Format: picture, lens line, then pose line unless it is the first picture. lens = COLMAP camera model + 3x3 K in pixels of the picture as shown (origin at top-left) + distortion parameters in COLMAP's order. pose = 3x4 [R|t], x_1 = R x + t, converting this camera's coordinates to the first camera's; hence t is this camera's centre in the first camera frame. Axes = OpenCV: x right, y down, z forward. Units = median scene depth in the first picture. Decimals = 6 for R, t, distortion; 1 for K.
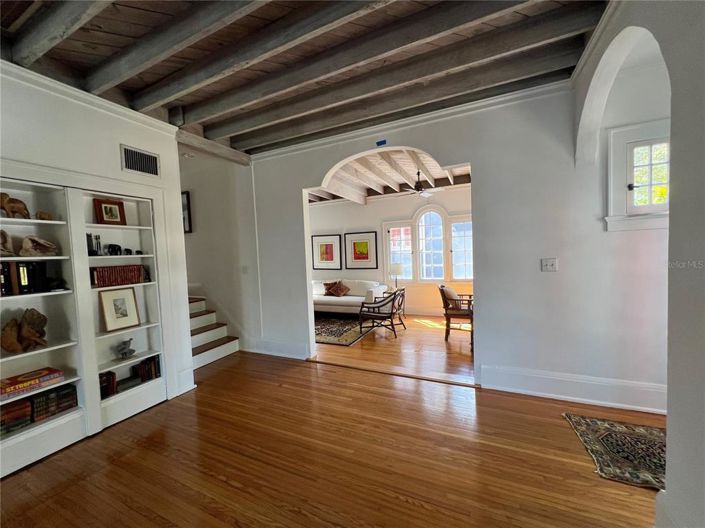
lens RADIAL K [[285.0, 0, 350.6], [0, 285.0, 265.6], [0, 0, 1]] dist [-0.000833, 0.000101]
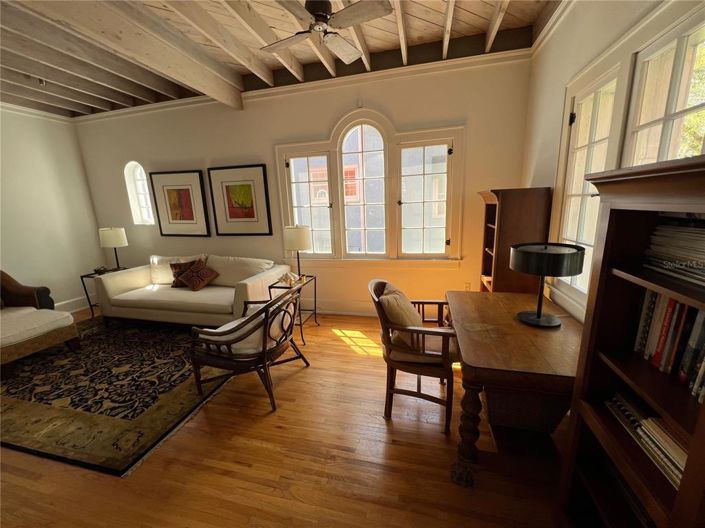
lens RADIAL K [[278.2, 0, 352.5], [0, 278.2, 264.0], [0, 0, 1]] dist [0.000887, 0.000011]
pose [[0.982081, -0.037384, 0.184714, 0.355707], [0.007068, 0.986744, 0.162129, -0.047879], [-0.188326, -0.157918, 0.969327, 1.057468]]
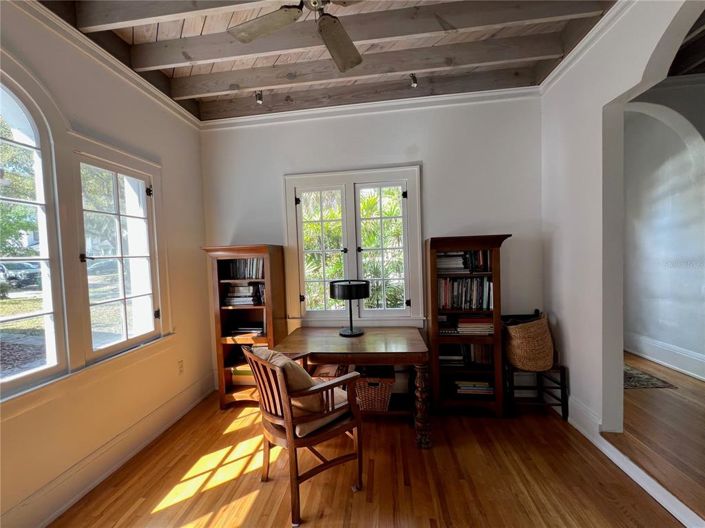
lens RADIAL K [[285.0, 0, 350.6], [0, 285.0, 265.6], [0, 0, 1]] dist [-0.000833, 0.000101]
pose [[-0.324142, 0.014902, 0.945891, -0.006371], [0.091921, 0.995641, 0.015814, -0.049014], [-0.941532, 0.092073, -0.324098, 1.824629]]
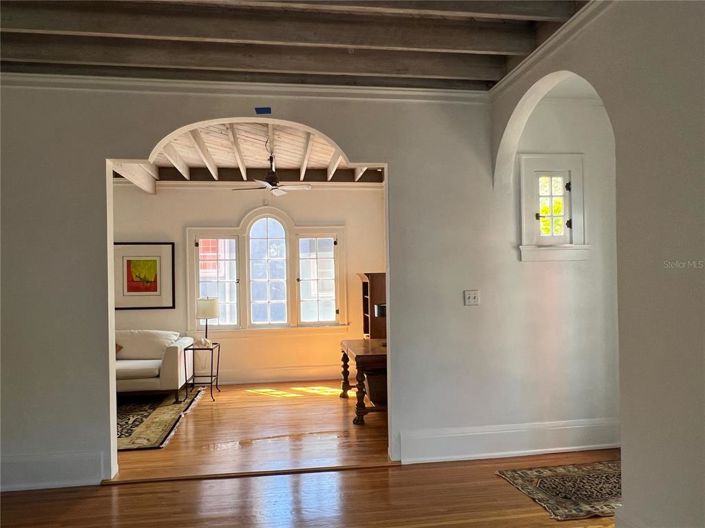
lens RADIAL K [[487.5, 0, 348.4], [0, 487.5, 268.8], [0, 0, 1]] dist [-0.003738, -0.003248]
pose [[0.835178, 0.032177, 0.549037, -0.368227], [0.008170, 0.997451, -0.070885, 0.010652], [-0.549919, 0.063687, 0.832787, -0.008435]]
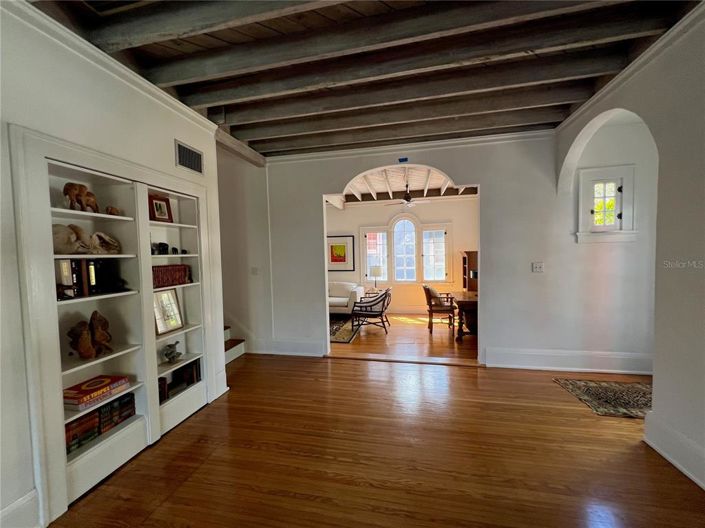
lens RADIAL K [[285.0, 0, 350.6], [0, 285.0, 265.6], [0, 0, 1]] dist [-0.000833, 0.000101]
pose [[0.972406, 0.007917, 0.233159, -0.404651], [-0.005420, 0.999921, -0.011347, 0.008384], [-0.233230, 0.009770, 0.972372, -0.066377]]
